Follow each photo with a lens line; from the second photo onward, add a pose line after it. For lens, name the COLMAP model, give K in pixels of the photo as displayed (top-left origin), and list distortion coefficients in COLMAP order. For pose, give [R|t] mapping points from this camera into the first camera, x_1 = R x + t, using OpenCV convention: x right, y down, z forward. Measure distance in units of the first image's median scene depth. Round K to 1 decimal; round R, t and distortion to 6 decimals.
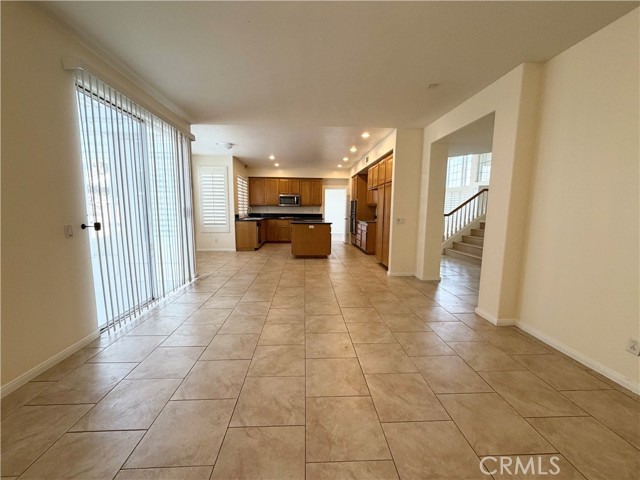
lens RADIAL K [[256.3, 0, 318.4], [0, 256.3, 241.2], [0, 0, 1]] dist [-0.000530, -0.000261]
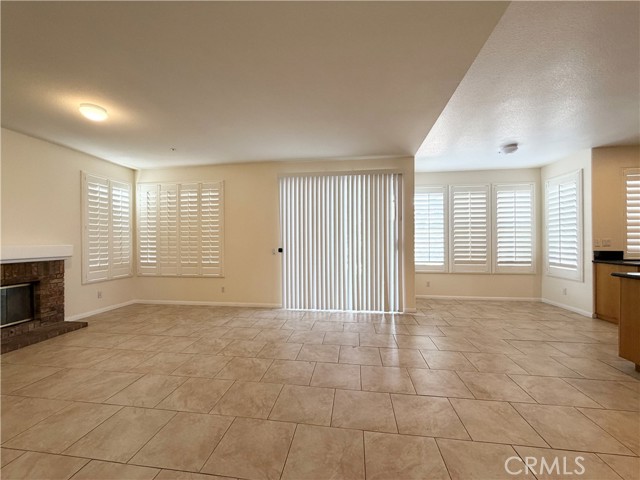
lens RADIAL K [[256.3, 0, 317.9], [0, 256.3, 241.2], [0, 0, 1]] dist [-0.000530, -0.000261]
pose [[-0.196045, -0.005700, -0.980578, 0.409059], [-0.120181, 0.992584, 0.018257, -0.078278], [0.973202, 0.121426, -0.195276, 0.654706]]
